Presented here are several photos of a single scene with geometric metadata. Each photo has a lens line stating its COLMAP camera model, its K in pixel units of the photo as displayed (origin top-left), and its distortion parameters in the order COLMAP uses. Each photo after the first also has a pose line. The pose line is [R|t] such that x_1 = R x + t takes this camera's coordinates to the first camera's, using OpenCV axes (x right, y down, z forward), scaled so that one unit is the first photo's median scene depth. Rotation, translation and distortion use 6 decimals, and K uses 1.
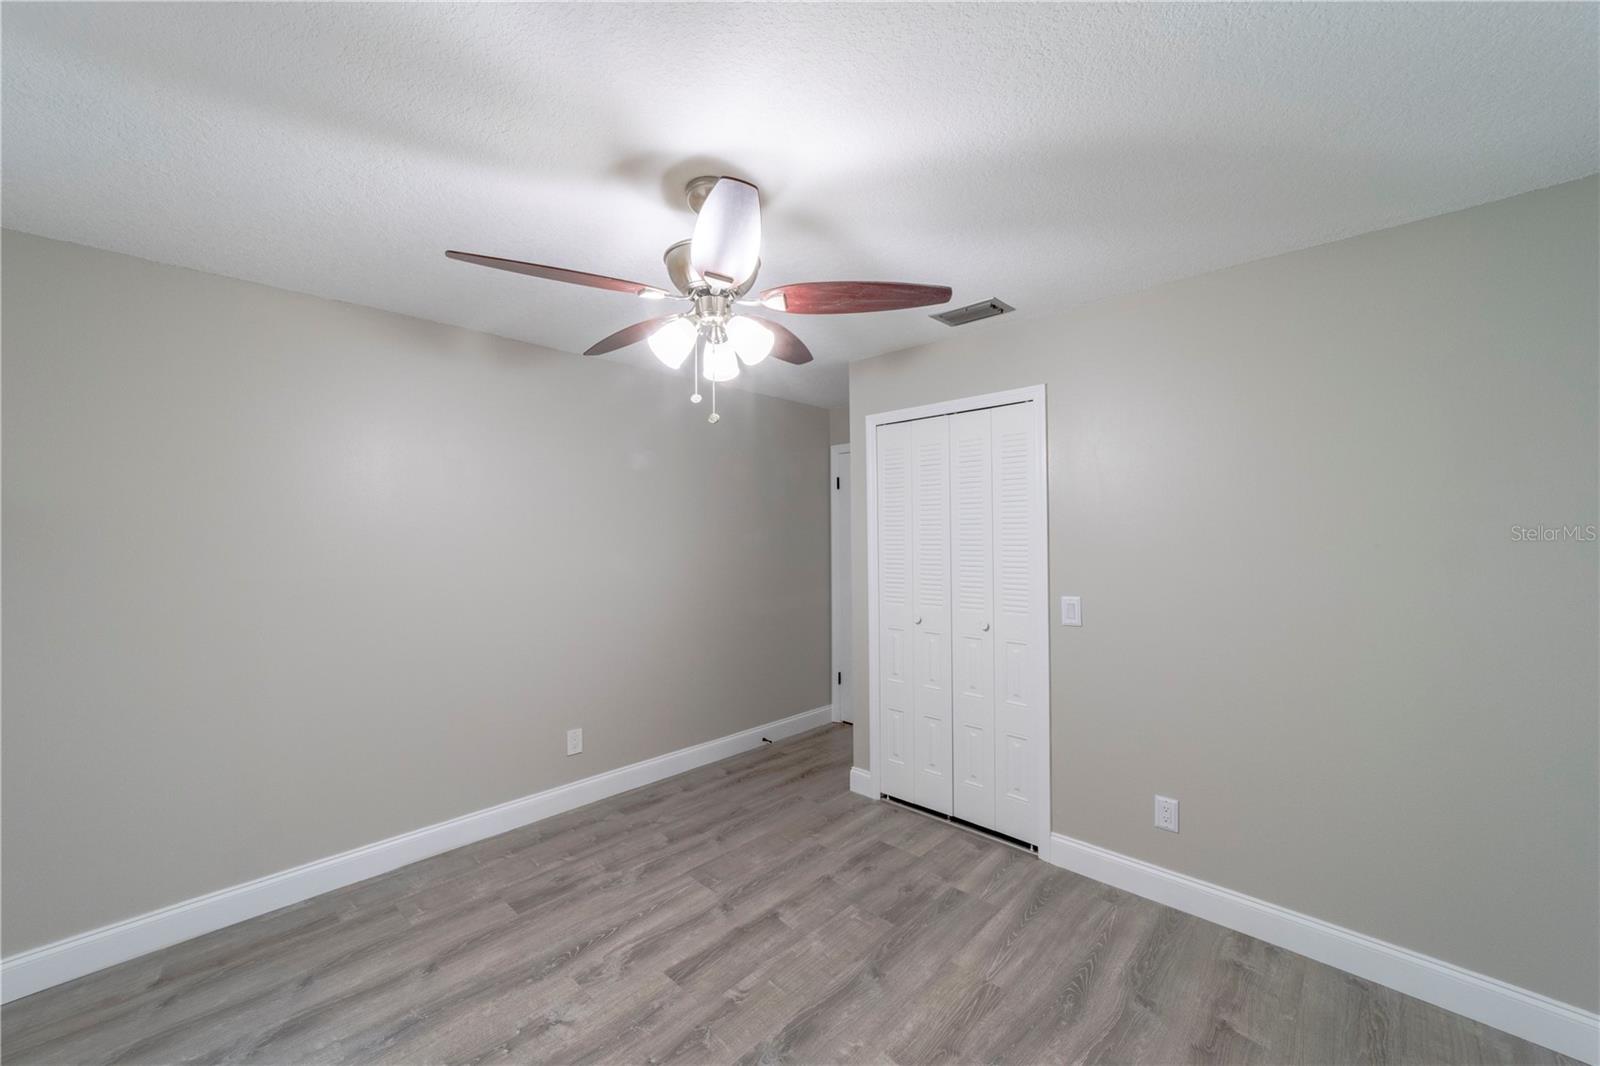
lens RADIAL K [[616.8, 0, 803.5], [0, 616.8, 534.7], [0, 0, 1]] dist [-0.009587, 0.004259]
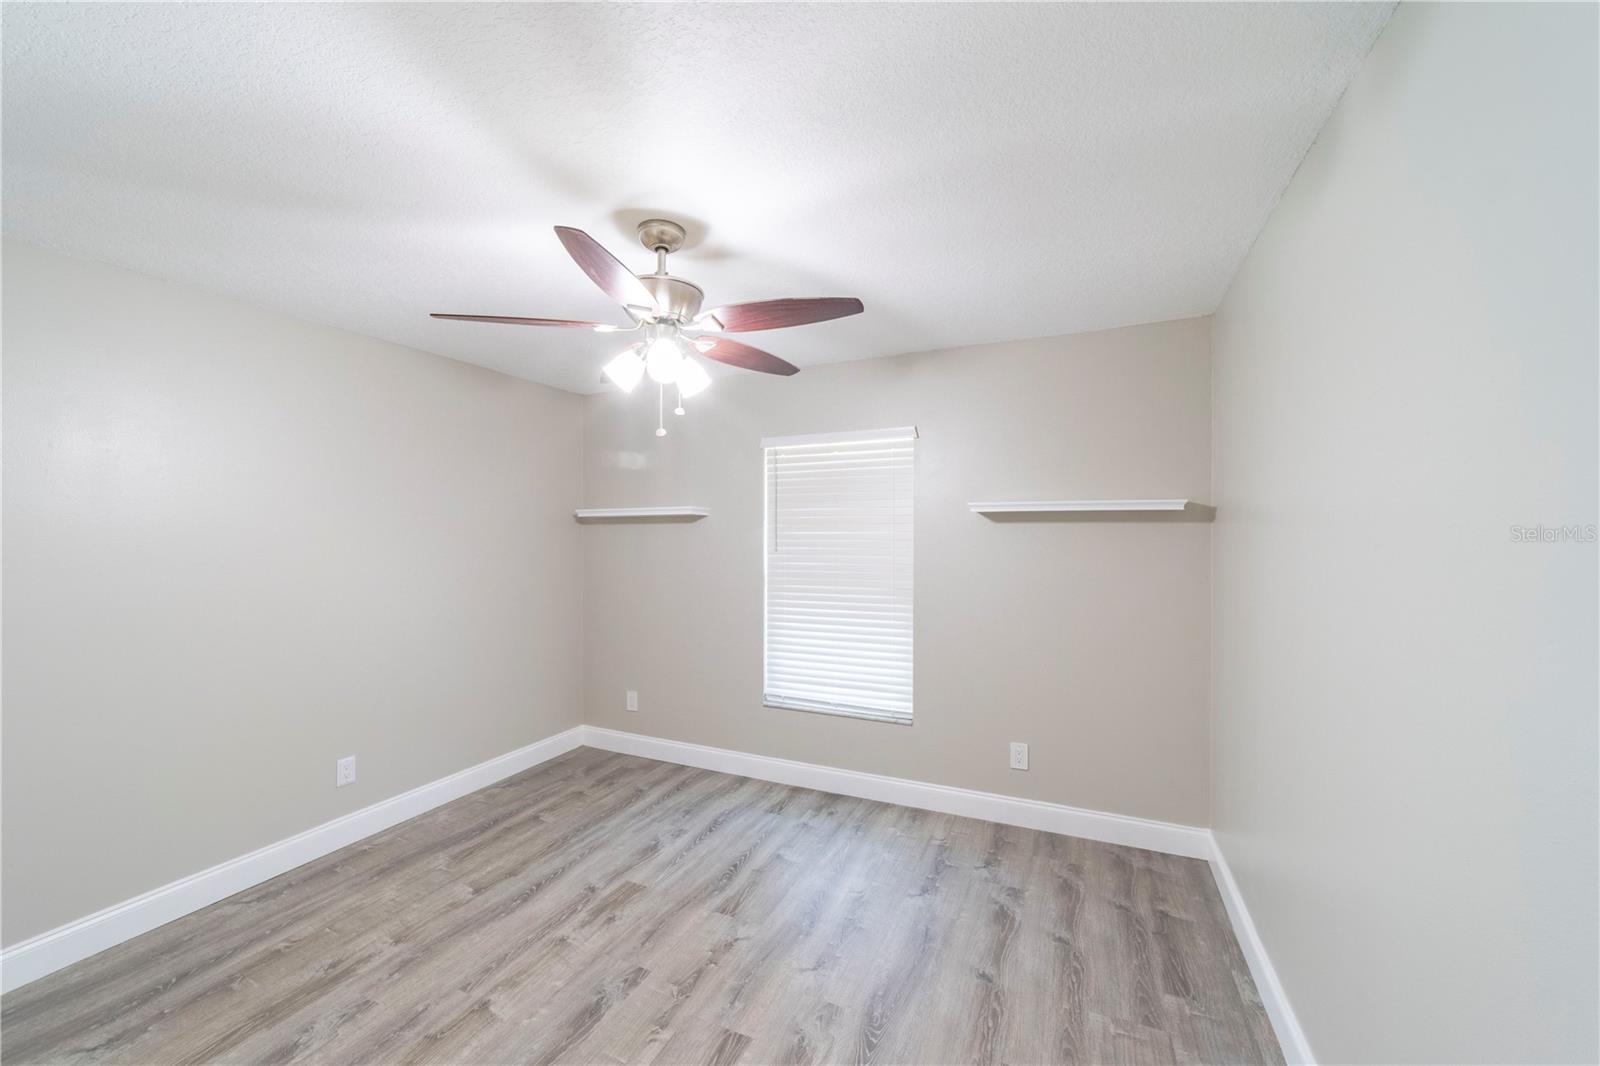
lens RADIAL K [[616.8, 0, 796.8], [0, 616.8, 533.5], [0, 0, 1]] dist [-0.009587, 0.004259]
pose [[-0.945003, 0.007153, -0.326982, -0.006597], [0.007993, 0.999967, -0.001225, -0.002291], [0.326963, -0.003771, -0.945030, 1.615837]]
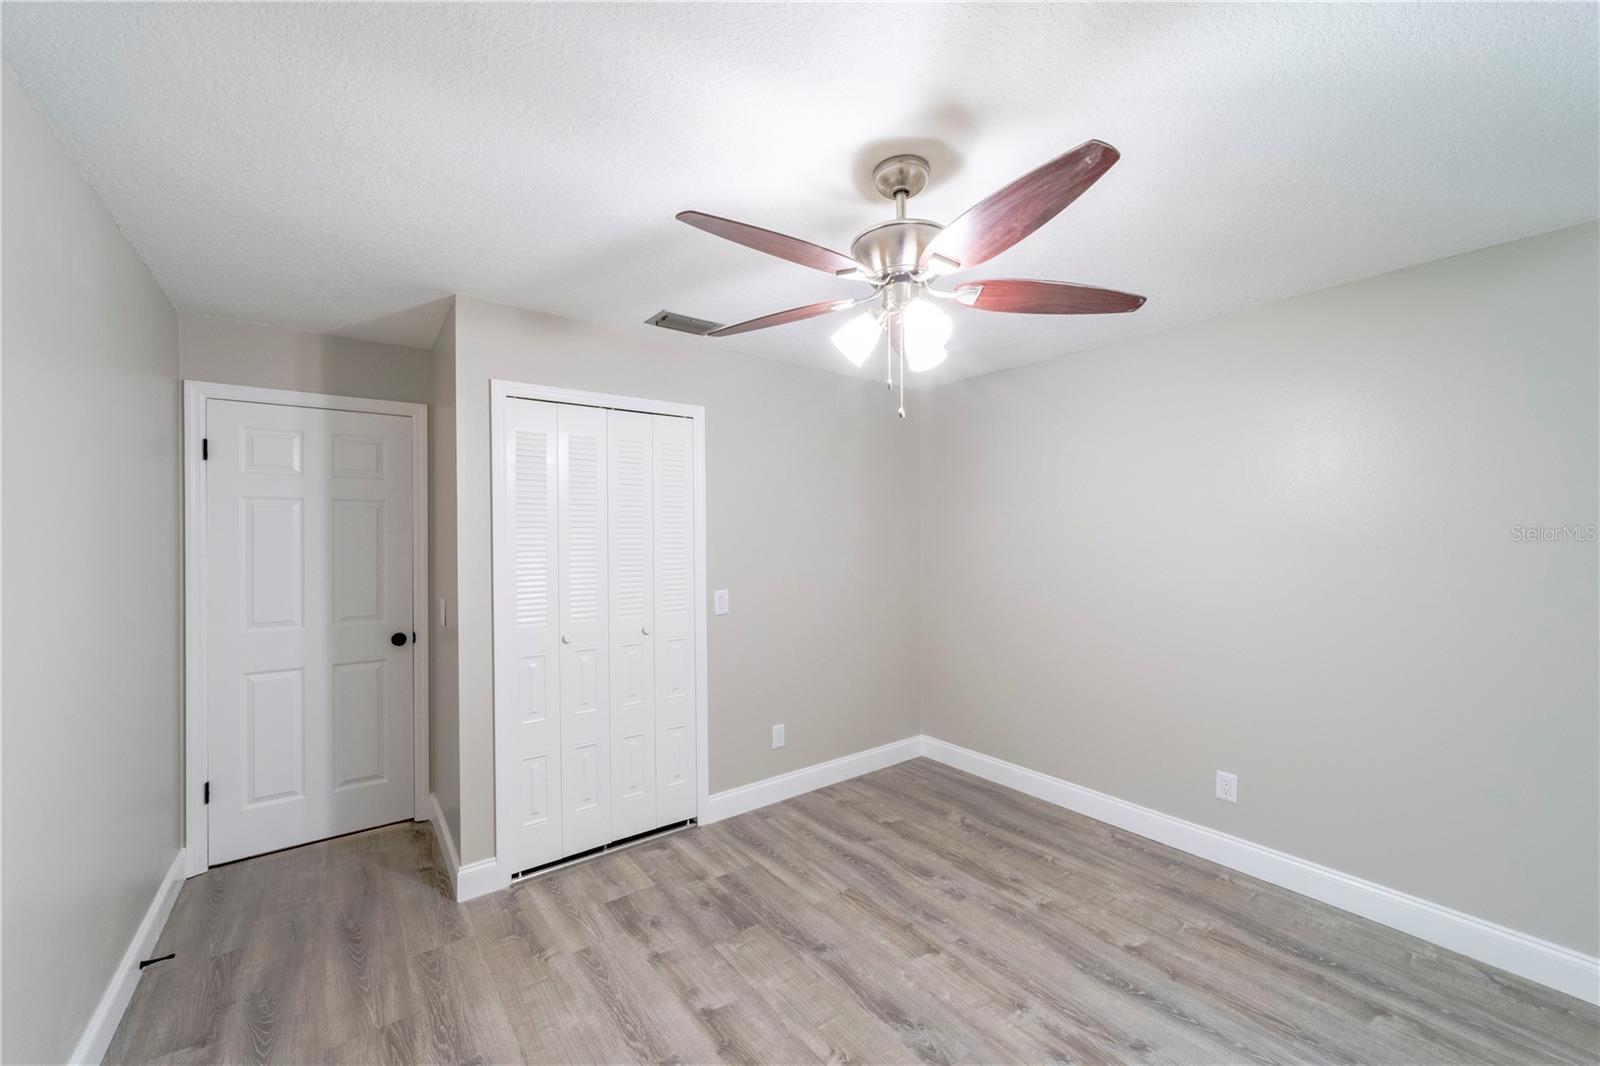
lens RADIAL K [[616.8, 0, 789.7], [0, 616.8, 536.2], [0, 0, 1]] dist [-0.009587, 0.004259]
pose [[0.167368, 0.001714, 0.985893, -0.827267], [0.001214, 0.999997, -0.001944, -0.002144], [-0.985894, 0.001523, 0.167365, 0.762889]]
